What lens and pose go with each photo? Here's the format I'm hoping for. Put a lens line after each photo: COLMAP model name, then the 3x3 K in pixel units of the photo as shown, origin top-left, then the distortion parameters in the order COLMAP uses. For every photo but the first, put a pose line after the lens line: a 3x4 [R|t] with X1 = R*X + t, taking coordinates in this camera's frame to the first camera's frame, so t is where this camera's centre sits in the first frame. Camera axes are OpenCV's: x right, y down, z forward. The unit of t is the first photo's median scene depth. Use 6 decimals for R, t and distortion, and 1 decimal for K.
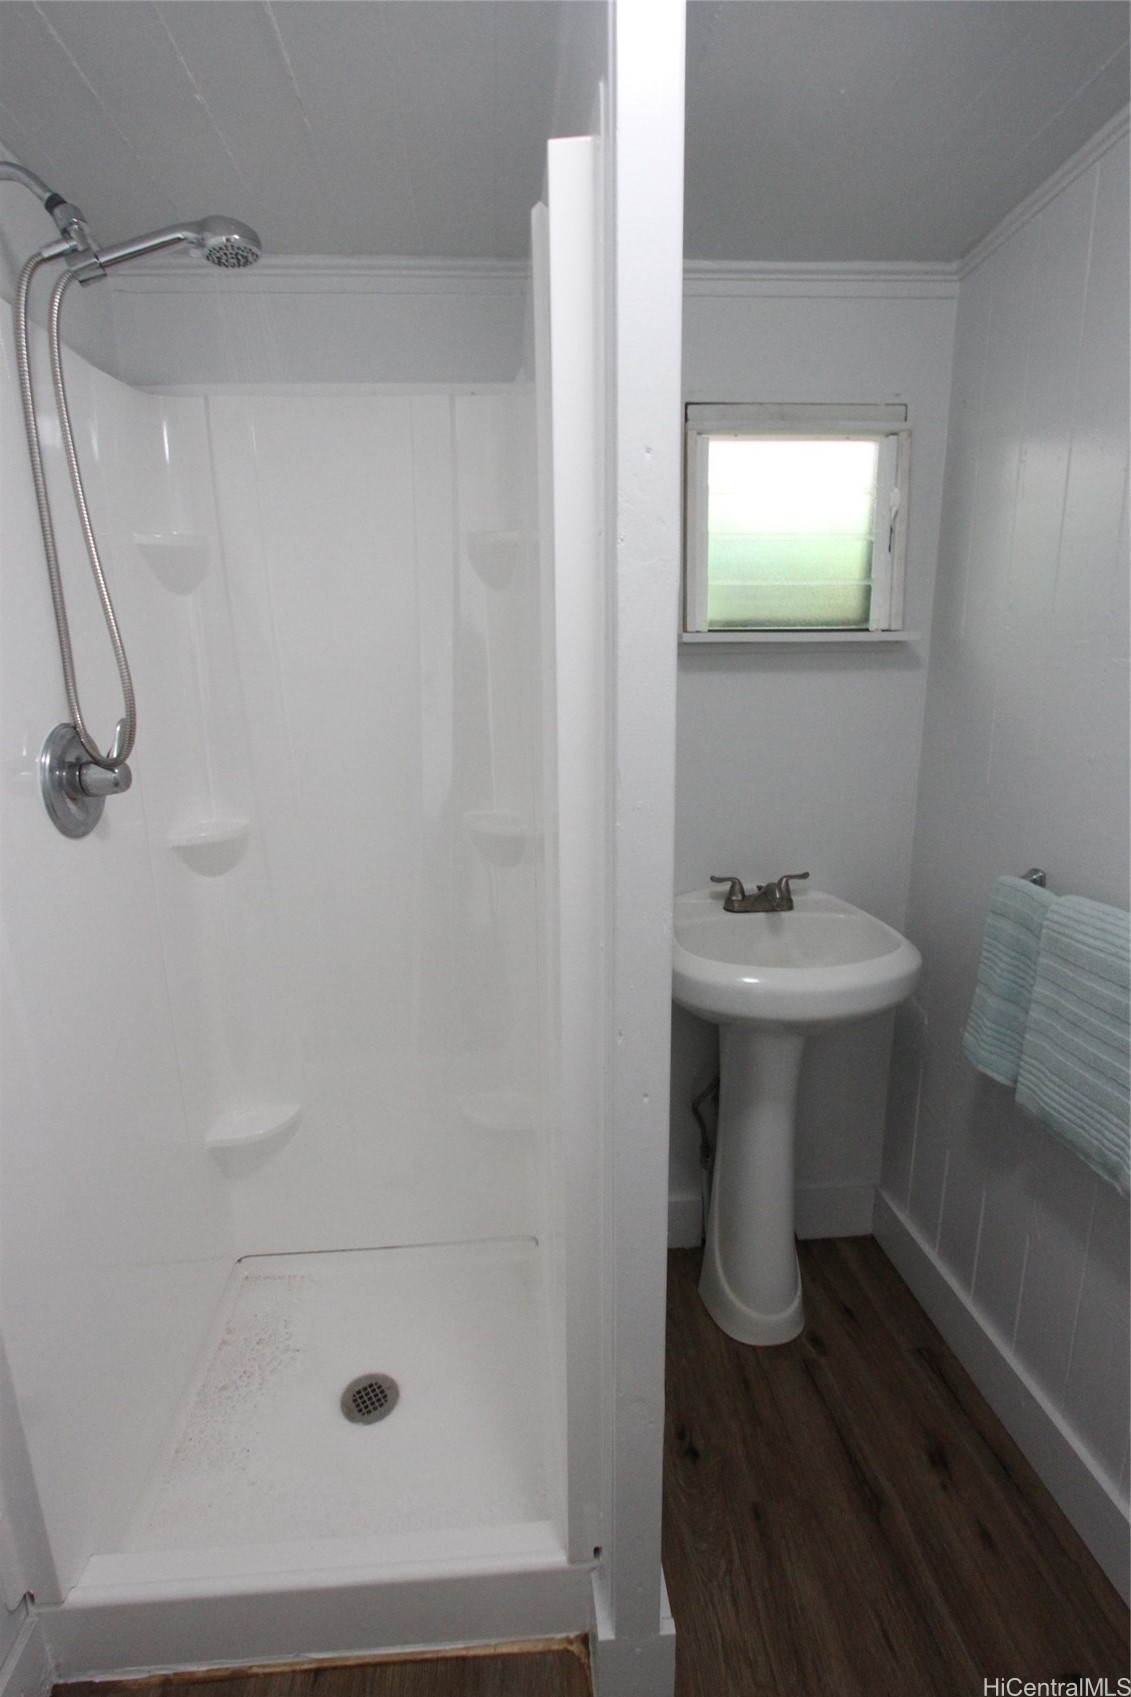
lens RADIAL K [[779.9, 0, 560.5], [0, 779.9, 820.6], [0, 0, 1]] dist [-0.011247, 0.000346]
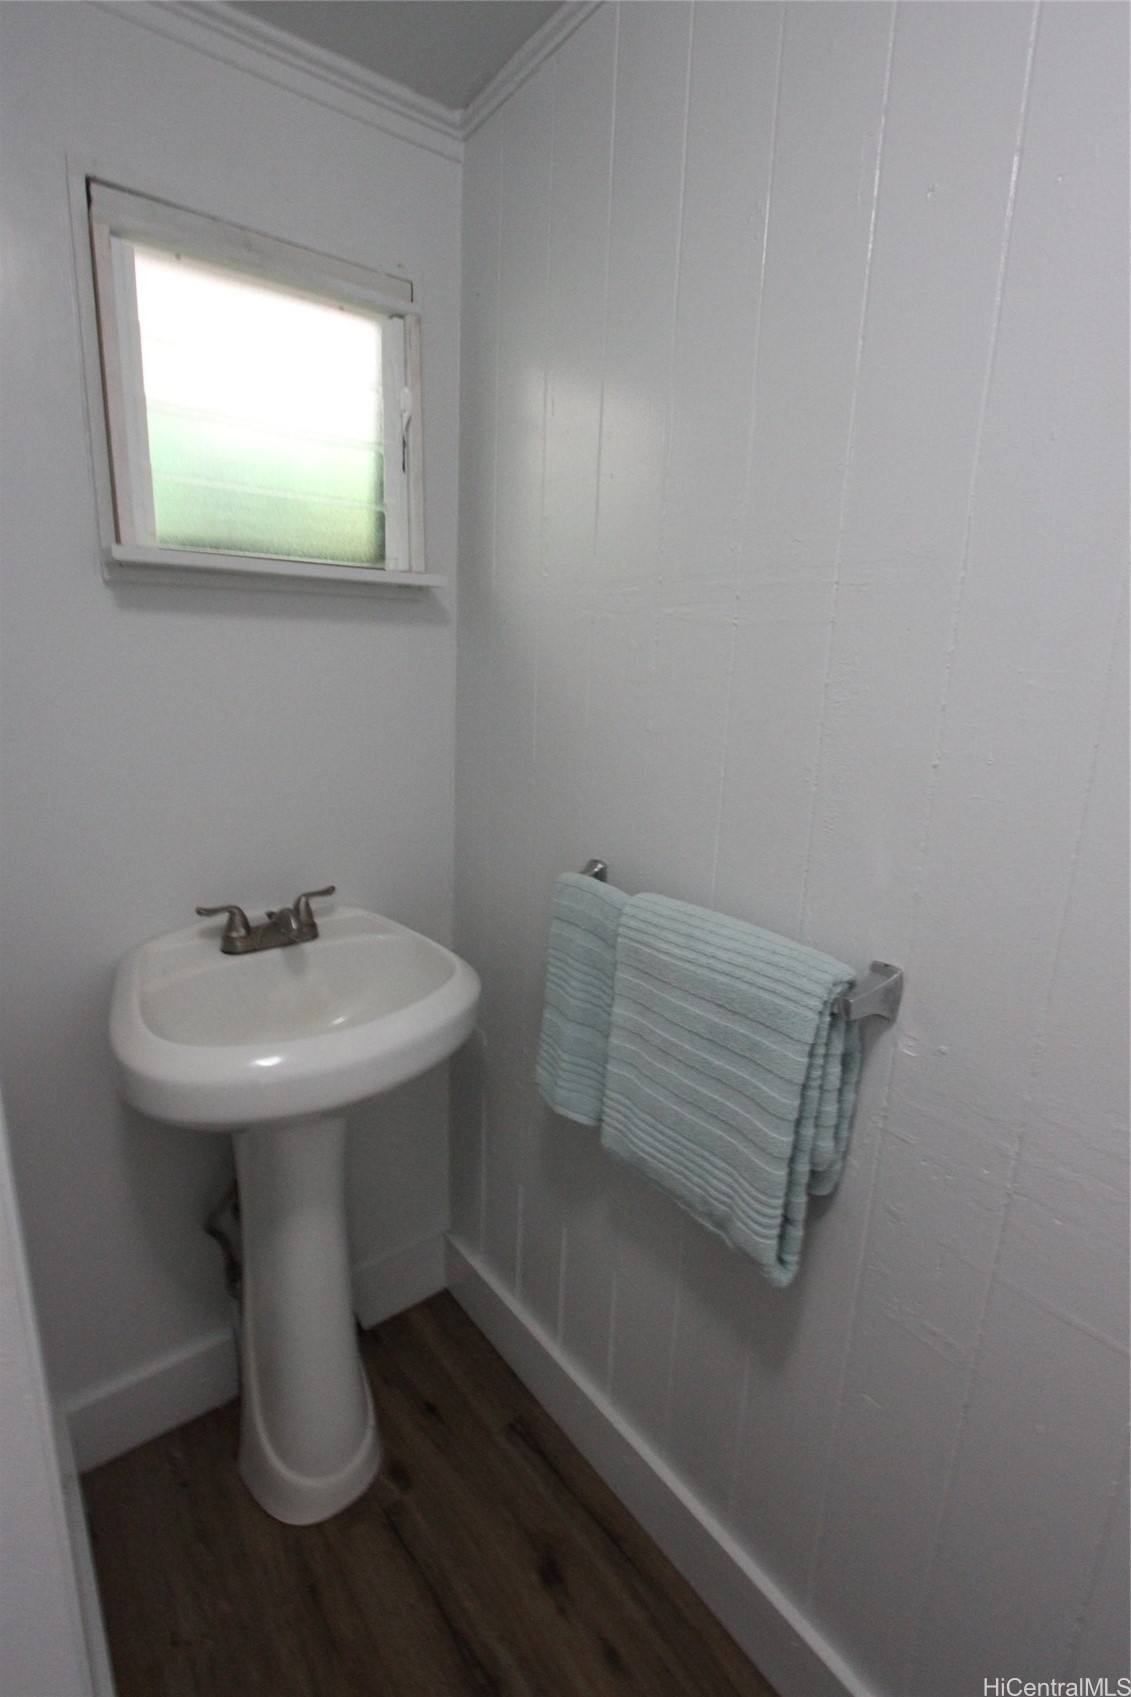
lens RADIAL K [[794.4, 0, 565.5], [0, 794.4, 848.5], [0, 0, 1]] dist [-0.021981, 0.000454]
pose [[0.830878, -0.094671, 0.548342, 0.109390], [0.063560, 0.995118, 0.075499, -0.018853], [-0.552813, -0.027878, 0.832839, 0.297303]]
